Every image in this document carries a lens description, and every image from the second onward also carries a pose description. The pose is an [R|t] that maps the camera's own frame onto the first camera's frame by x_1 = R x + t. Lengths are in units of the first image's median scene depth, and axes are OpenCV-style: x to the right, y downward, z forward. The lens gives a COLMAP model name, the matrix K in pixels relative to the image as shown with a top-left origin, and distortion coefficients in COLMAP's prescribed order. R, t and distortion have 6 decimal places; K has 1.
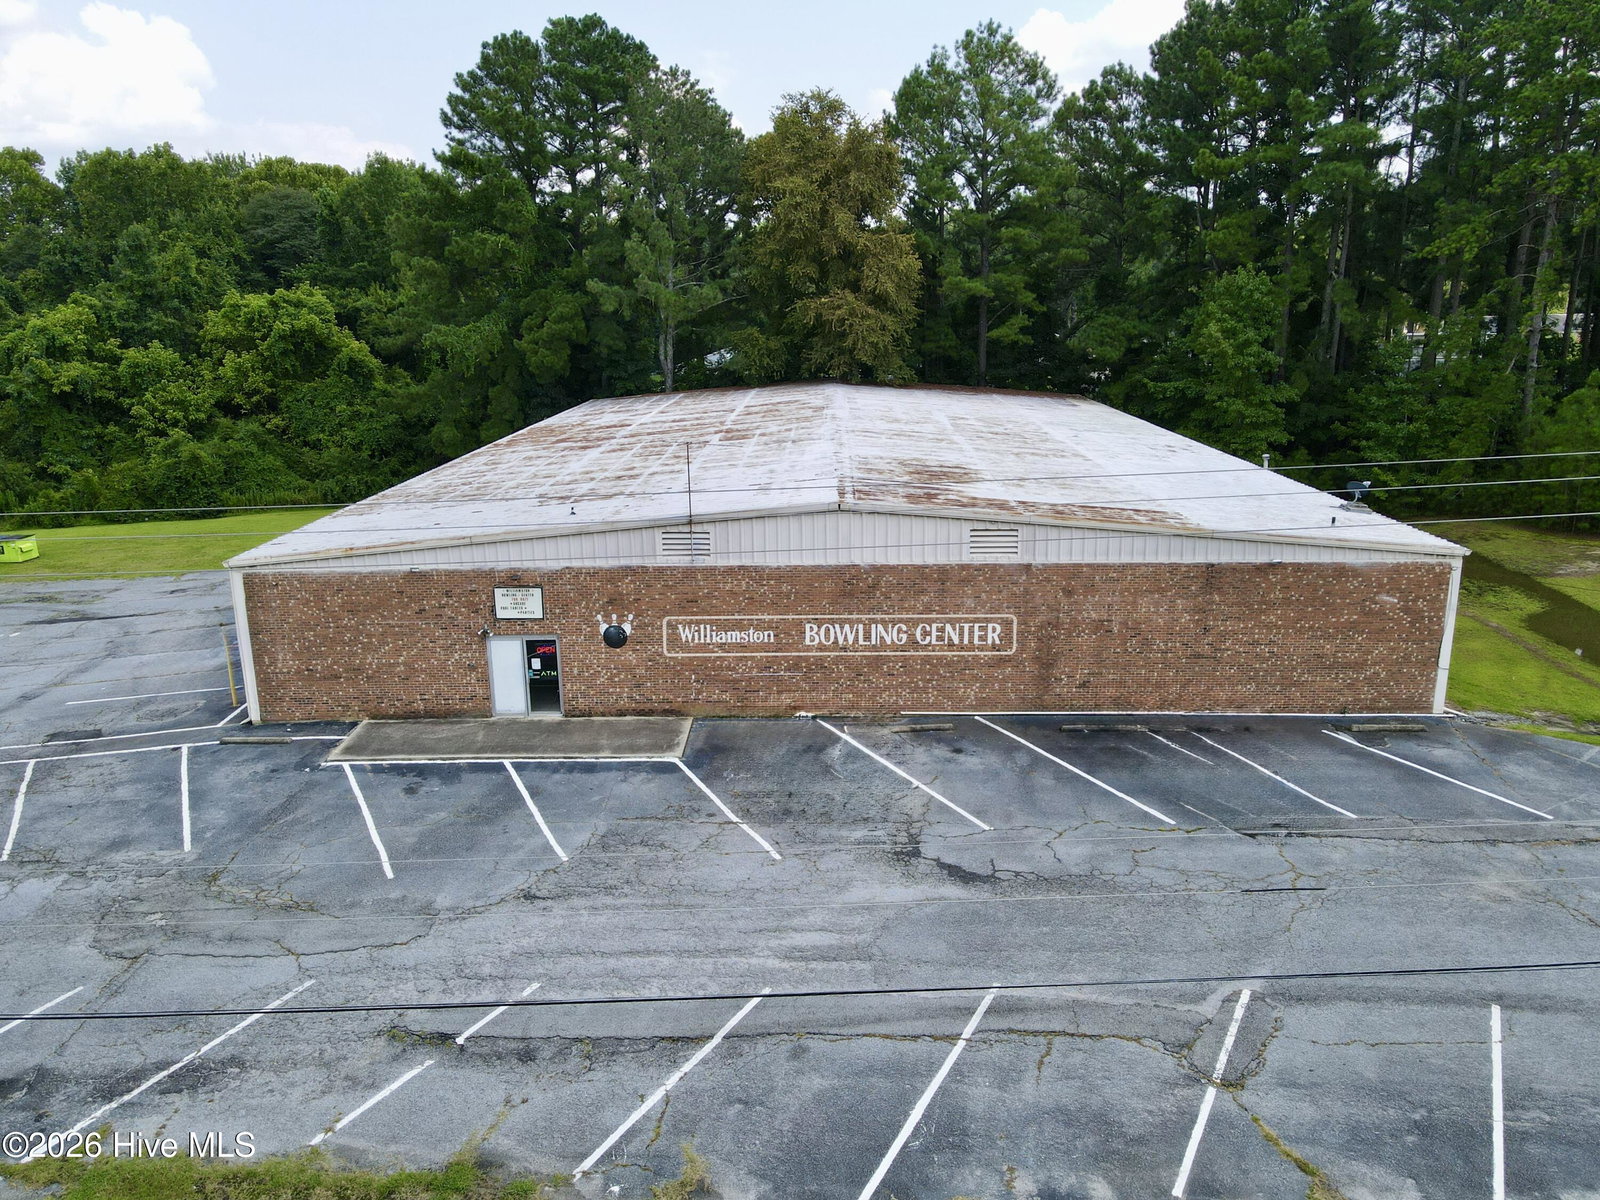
lens RADIAL K [[1180.3, 0, 802.6], [0, 1180.3, 592.7], [0, 0, 1]] dist [0.021070, -0.004412]
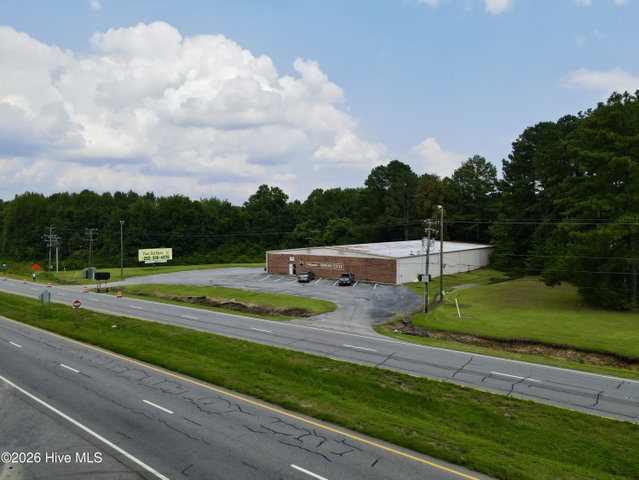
lens RADIAL K [[471.4, 0, 320.5], [0, 471.4, 237.1], [0, 0, 1]] dist [0.021070, -0.004412]
pose [[0.776767, 0.024177, -0.629324, 1.807386], [-0.153630, 0.976350, -0.152115, 0.305342], [0.610763, 0.214841, 0.762110, -1.228010]]
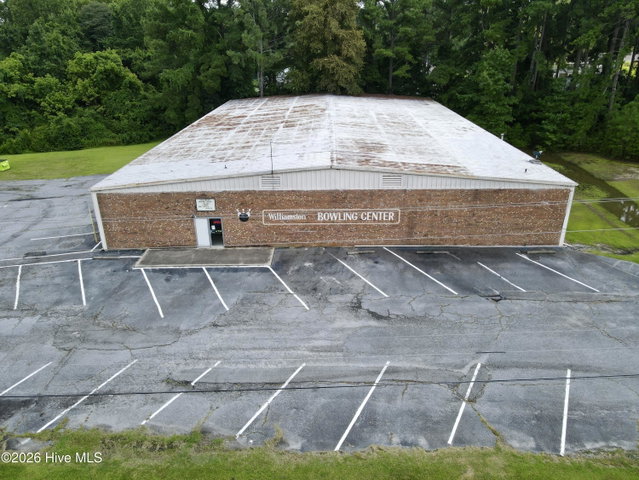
lens RADIAL K [[471.4, 0, 320.5], [0, 471.4, 237.1], [0, 0, 1]] dist [0.021070, -0.004412]
pose [[0.999968, -0.003358, 0.007324, 0.000284], [0.002211, 0.988471, 0.151397, -0.075910], [-0.007747, -0.151376, 0.988446, -0.020745]]
